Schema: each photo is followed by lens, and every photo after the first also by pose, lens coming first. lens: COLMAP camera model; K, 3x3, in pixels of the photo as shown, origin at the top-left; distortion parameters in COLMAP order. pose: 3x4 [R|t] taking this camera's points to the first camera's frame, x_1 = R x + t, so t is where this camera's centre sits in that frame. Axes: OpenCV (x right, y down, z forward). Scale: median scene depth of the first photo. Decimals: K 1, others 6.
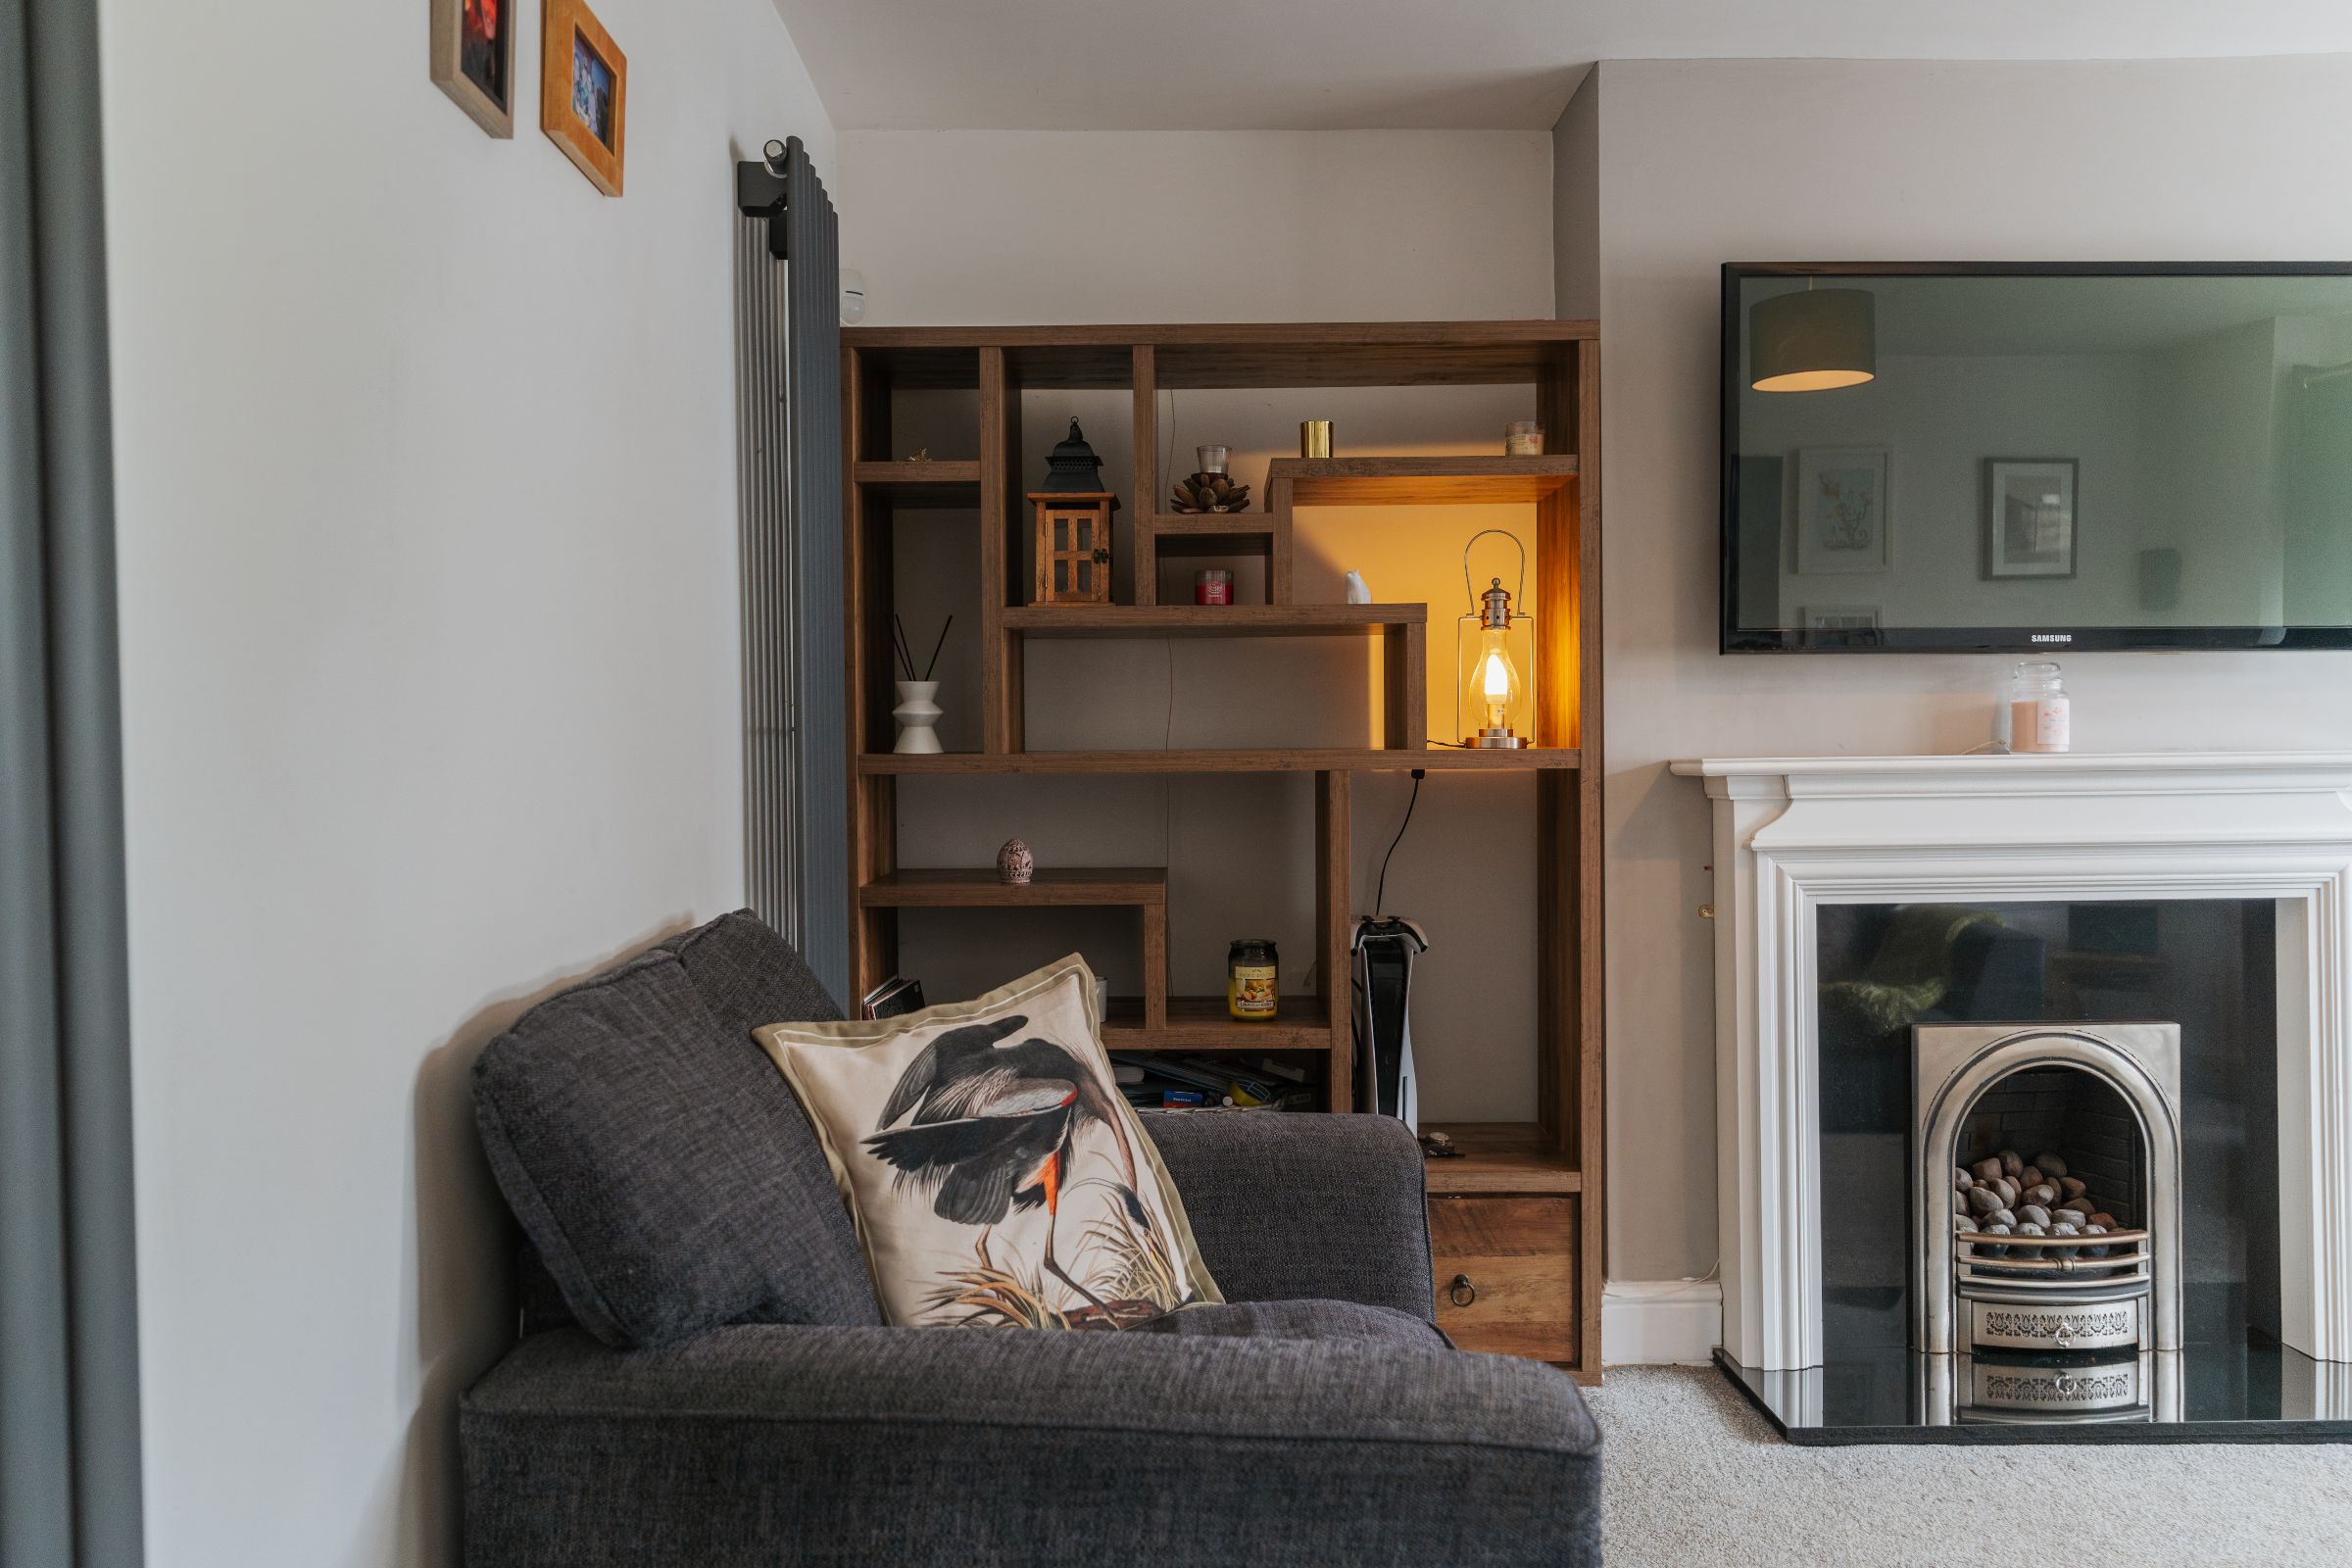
lens RADIAL K [[1592.7, 0, 1176.0], [0, 1592.7, 784.0], [0, 0, 1]] dist [-0.000817, -0.004960]
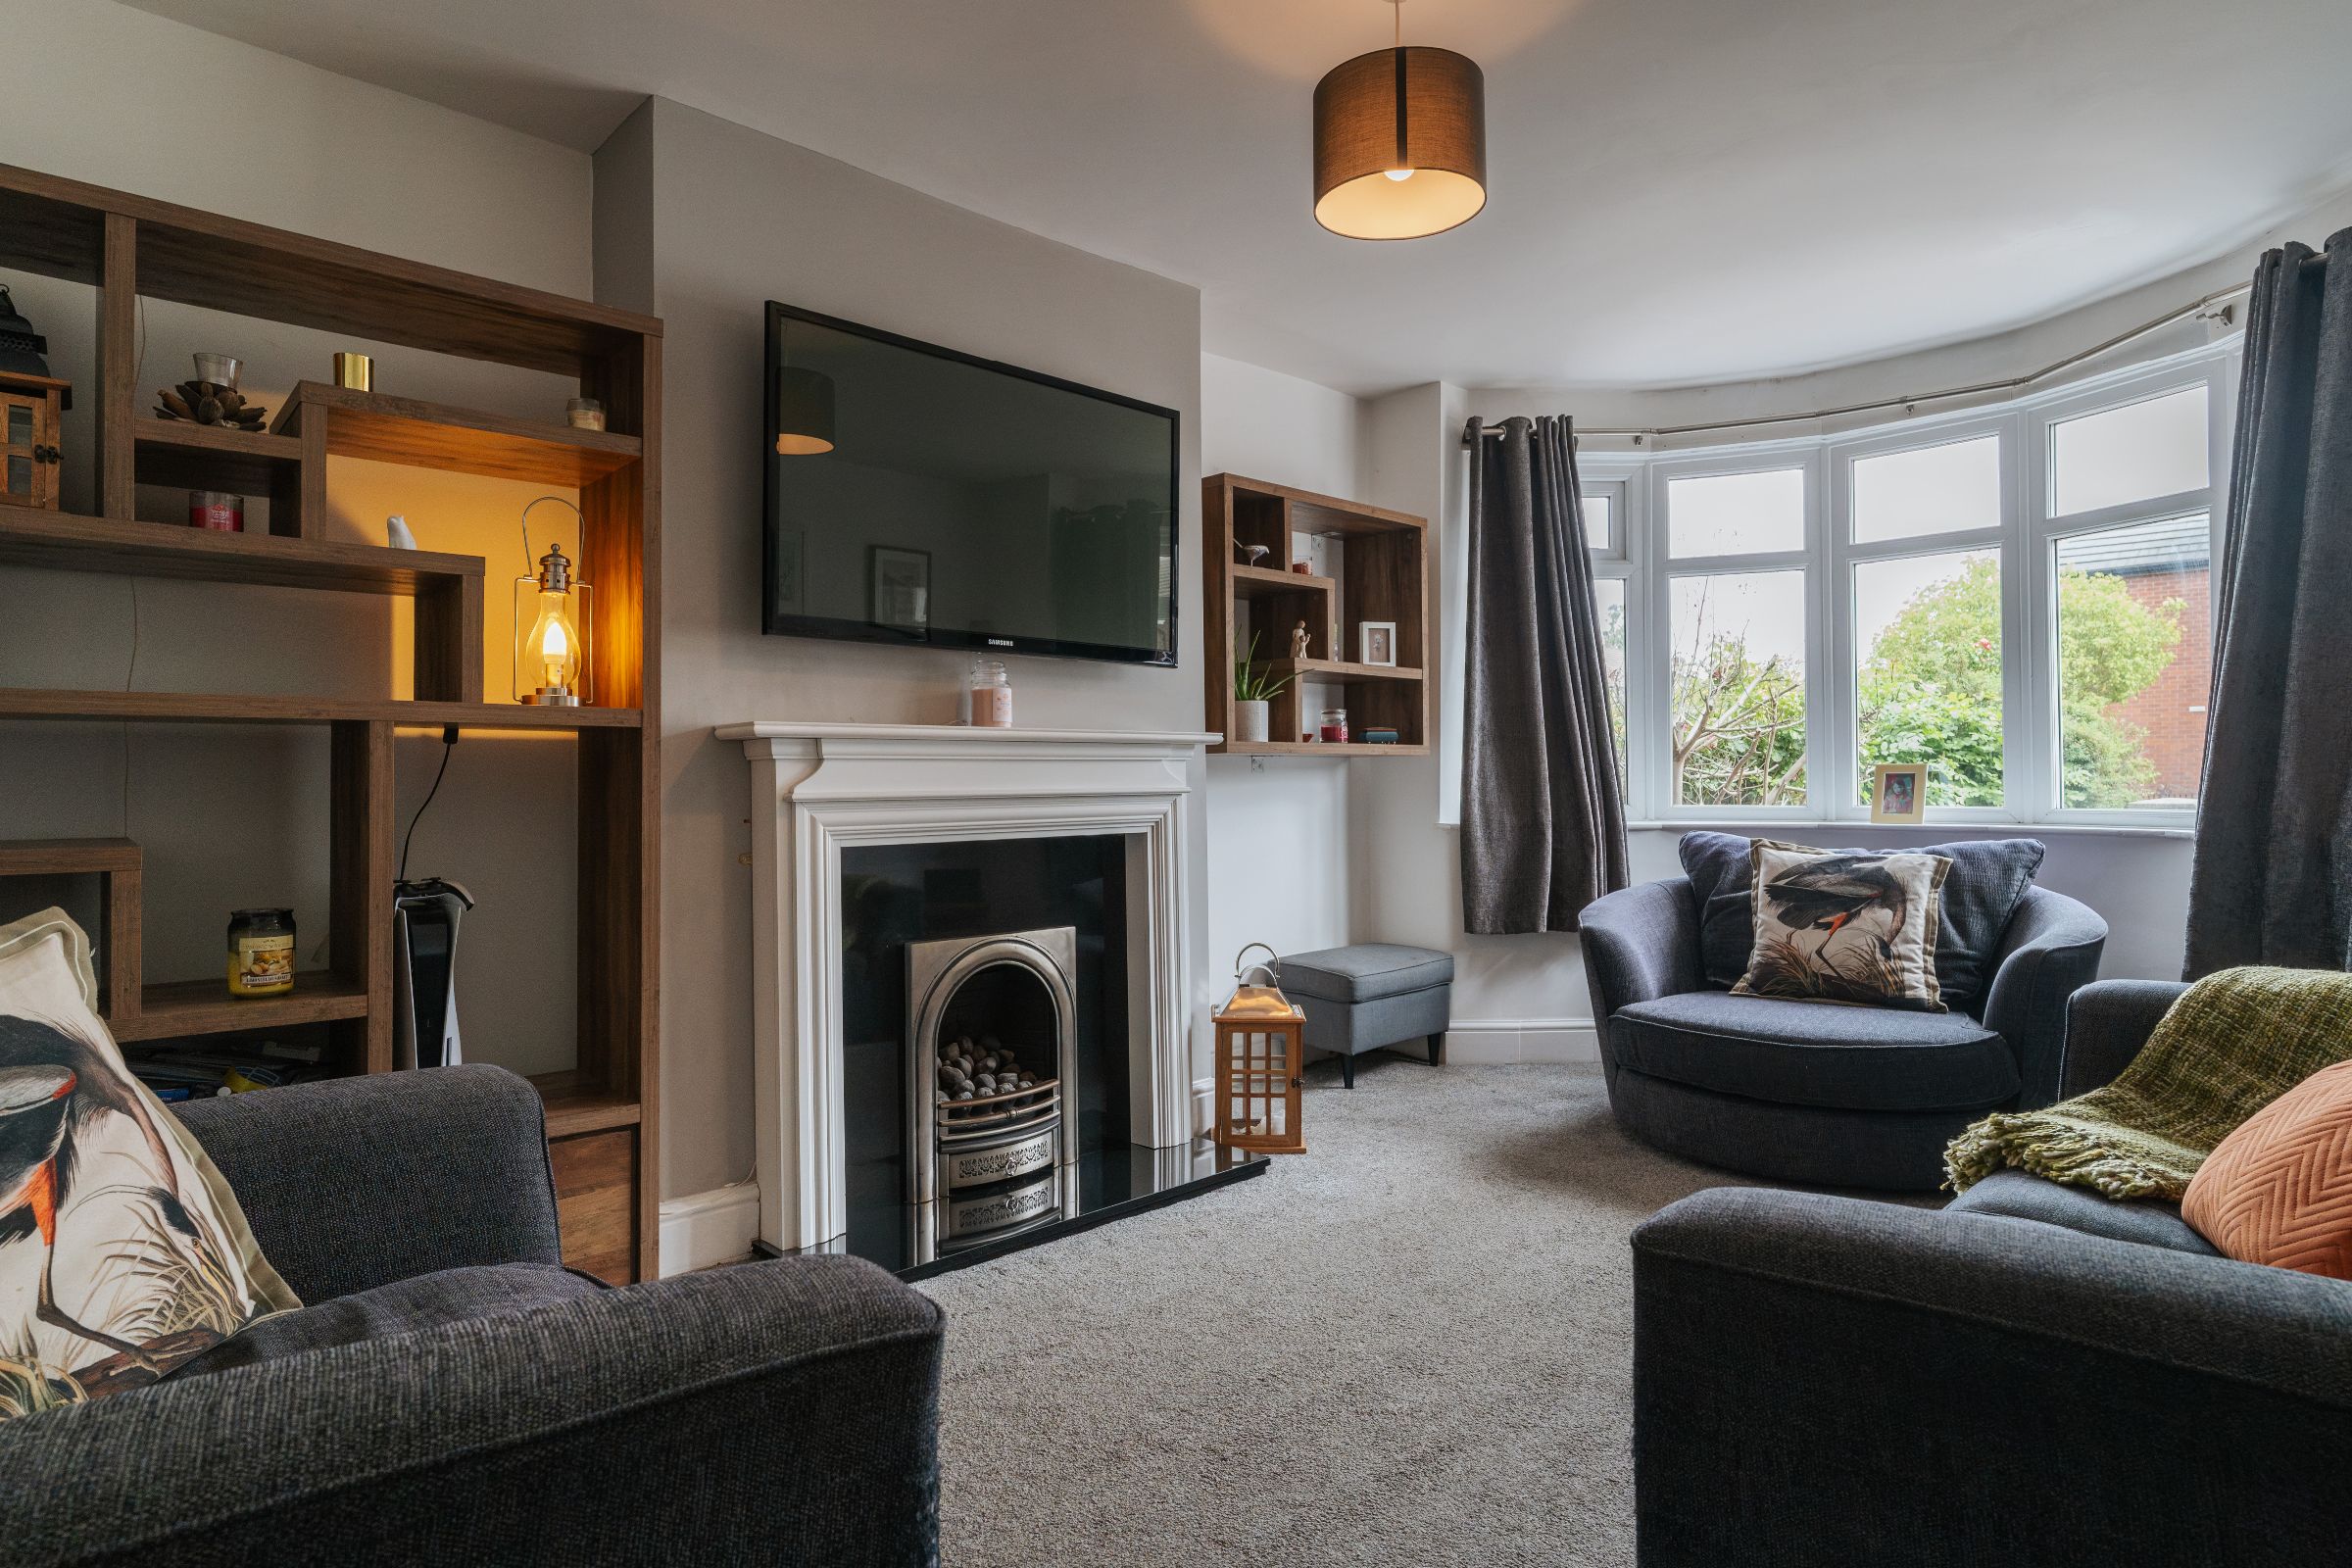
lens RADIAL K [[1259.7, 0, 1179.1], [0, 1259.7, 759.0], [0, 0, 1]] dist [-0.000549, -0.000189]
pose [[0.742197, 0.014269, 0.670030, -0.046455], [0.005918, 0.999595, -0.027843, 0.037088], [-0.670156, 0.024630, 0.741812, 0.120814]]
